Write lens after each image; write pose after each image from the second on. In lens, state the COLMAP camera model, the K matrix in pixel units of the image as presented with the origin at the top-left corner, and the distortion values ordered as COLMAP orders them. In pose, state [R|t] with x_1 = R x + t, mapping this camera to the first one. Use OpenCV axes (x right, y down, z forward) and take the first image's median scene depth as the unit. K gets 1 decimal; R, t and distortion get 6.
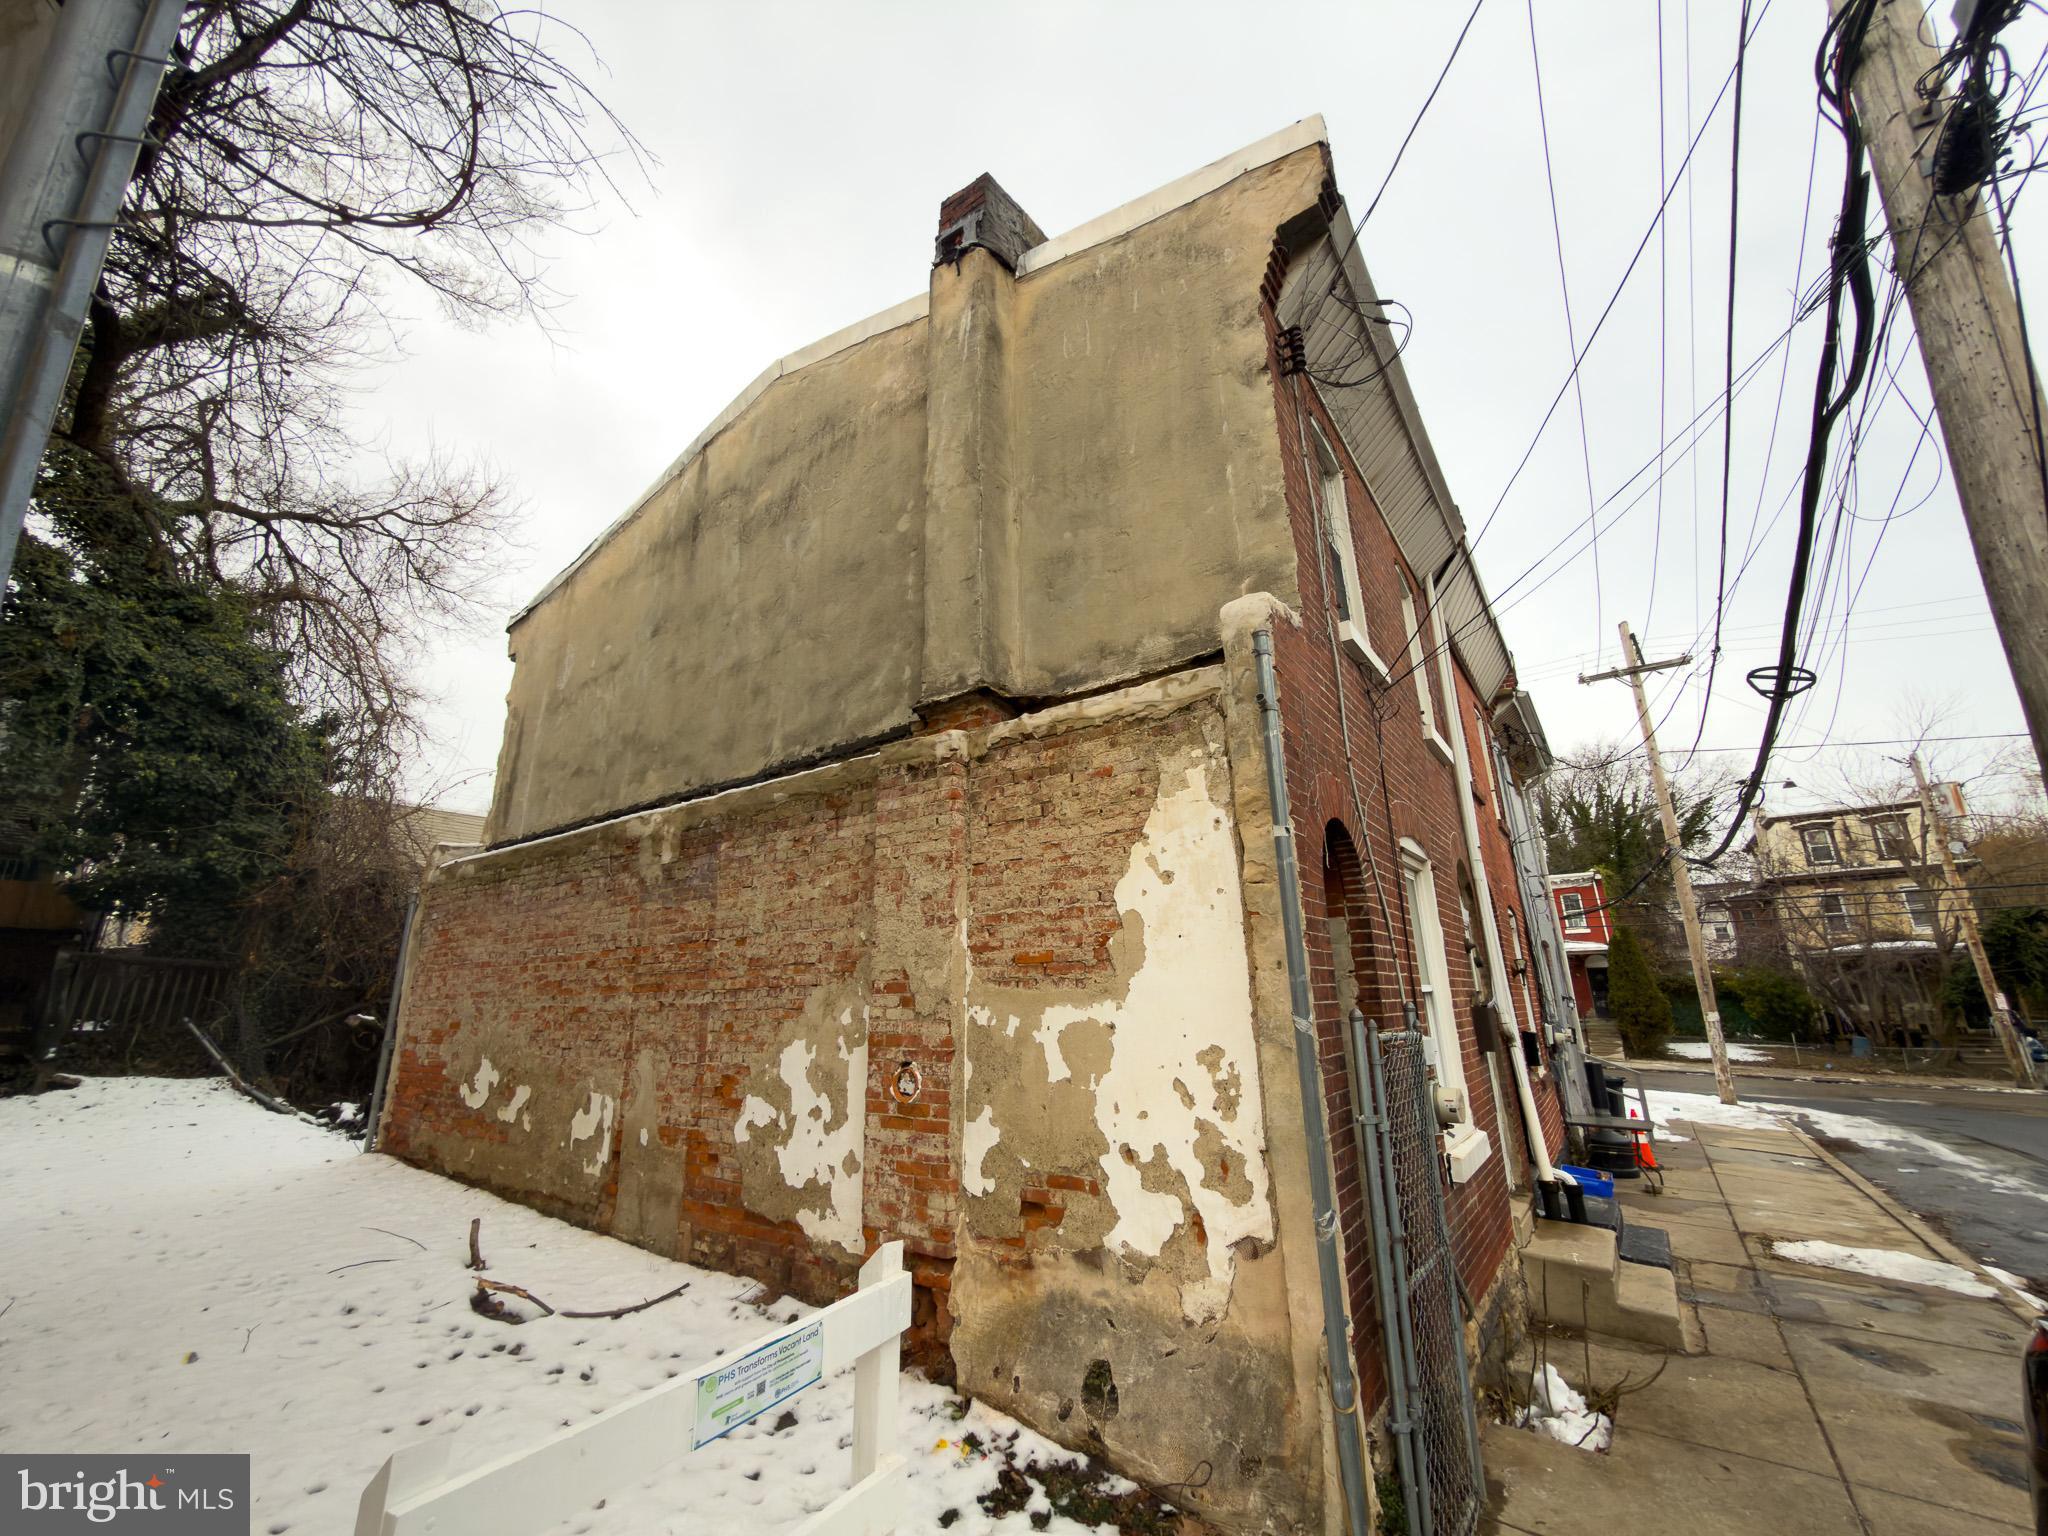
lens RADIAL K [[826.7, 0, 1024.0], [0, 826.7, 768.0], [0, 0, 1]] dist [0.000789, -0.000151]
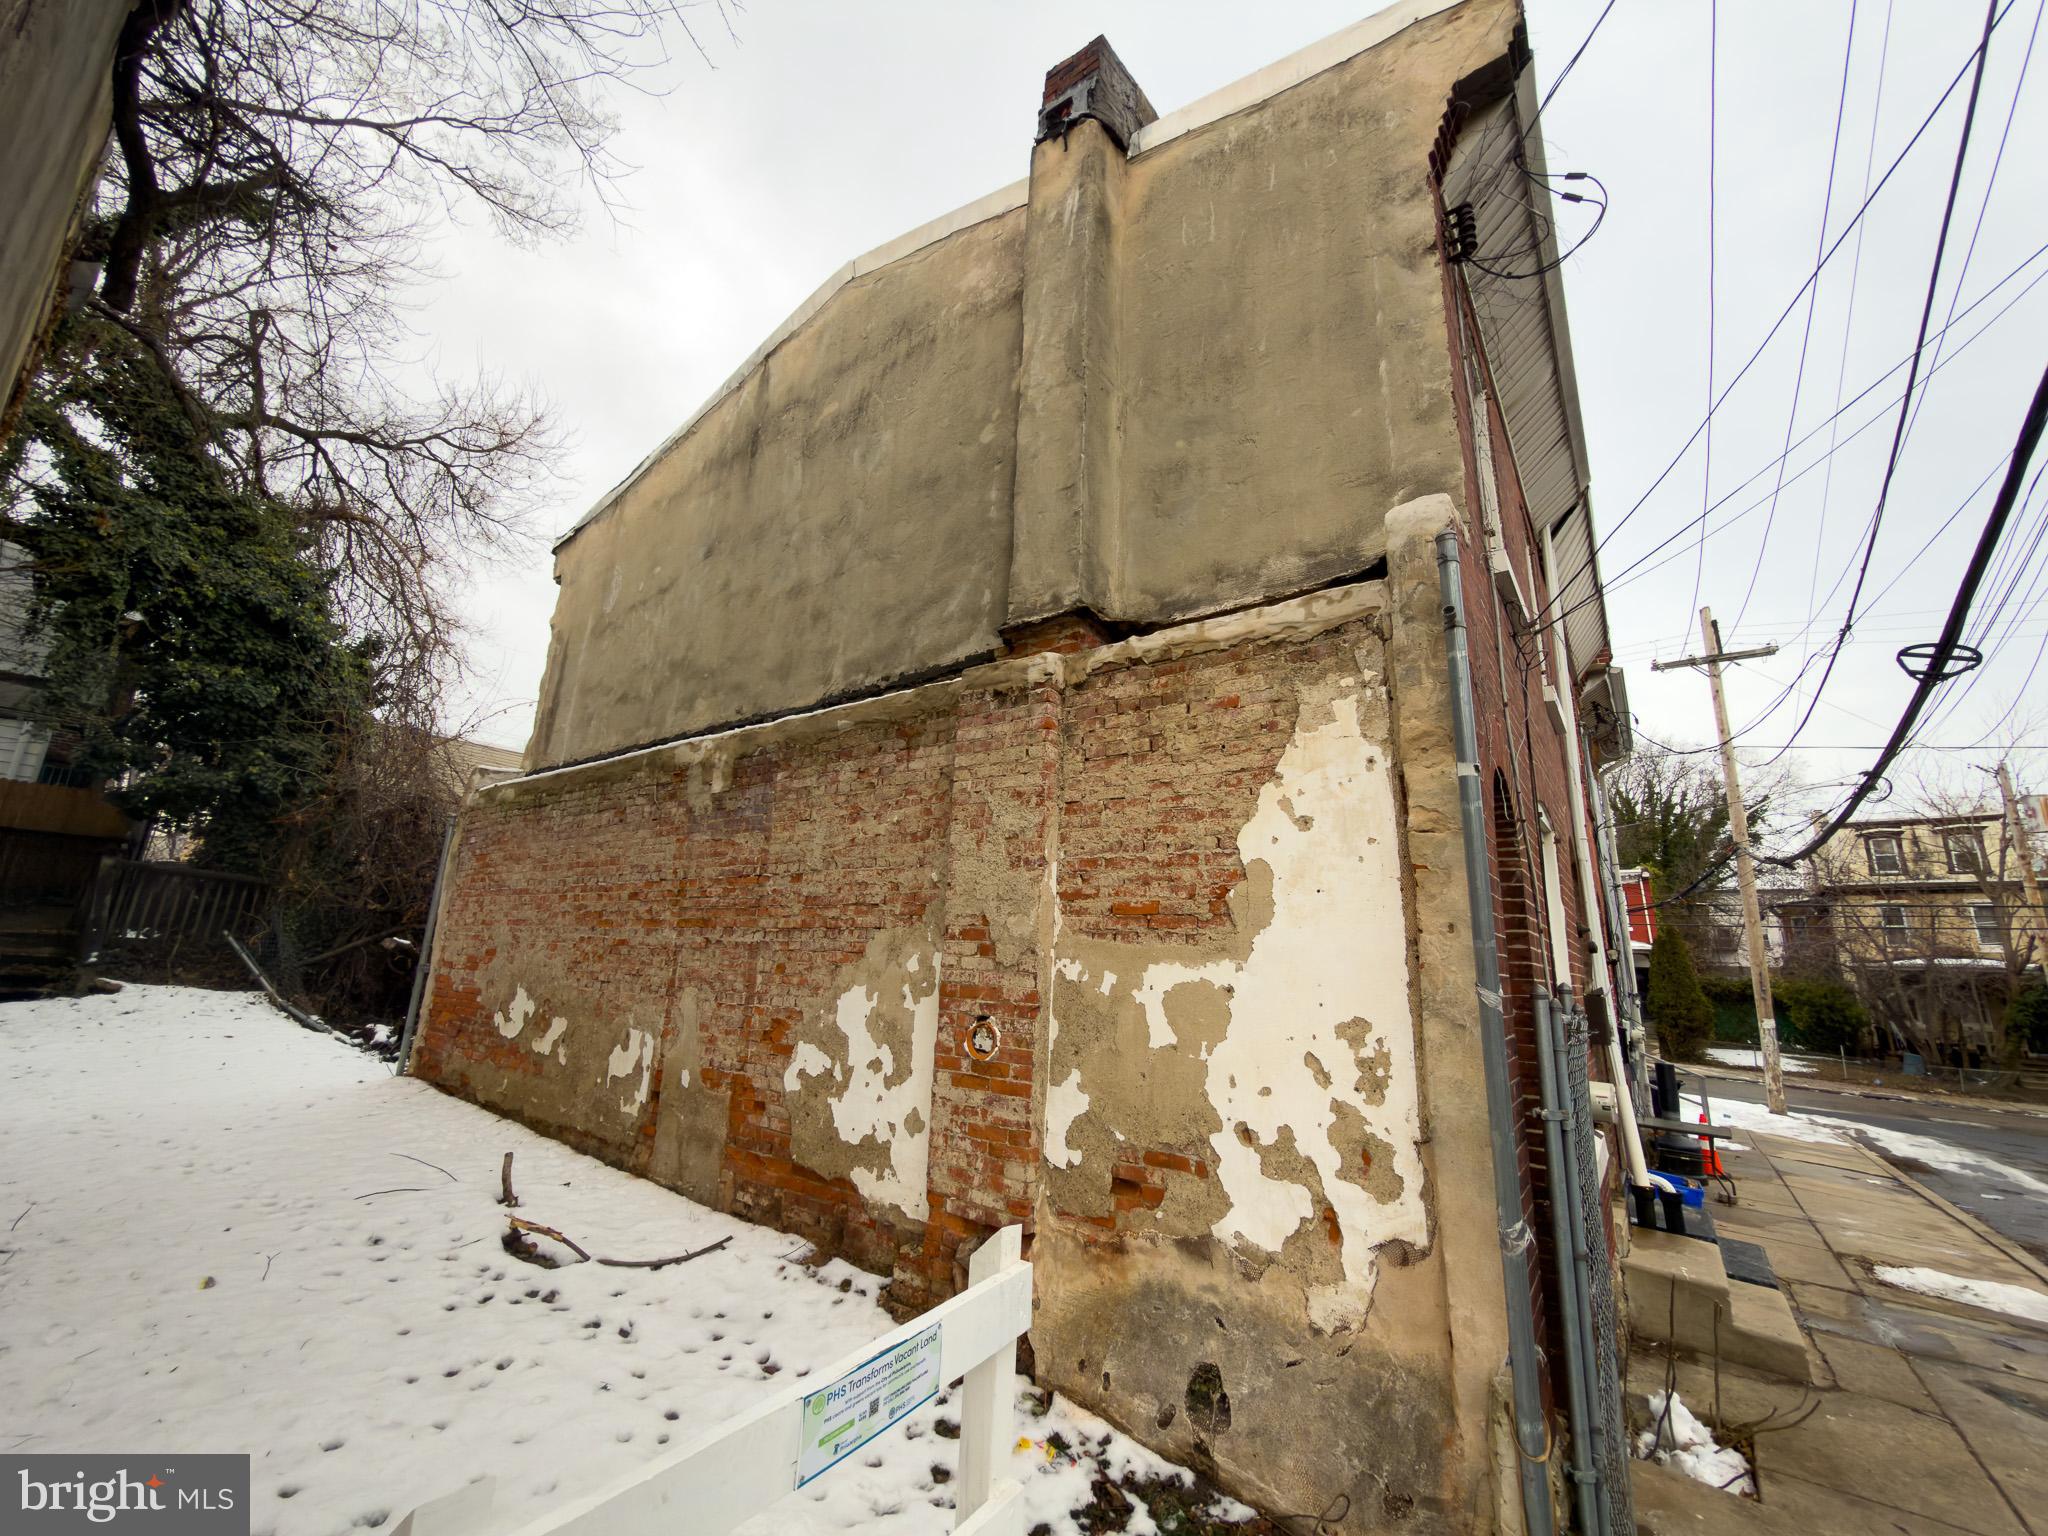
lens RADIAL K [[826.7, 0, 1024.0], [0, 826.7, 768.0], [0, 0, 1]] dist [0.000789, -0.000151]
pose [[0.998204, 0.051569, -0.030481, -0.059385], [-0.050364, 0.997967, 0.039046, 0.034108], [0.032433, -0.037440, 0.998772, 0.078475]]
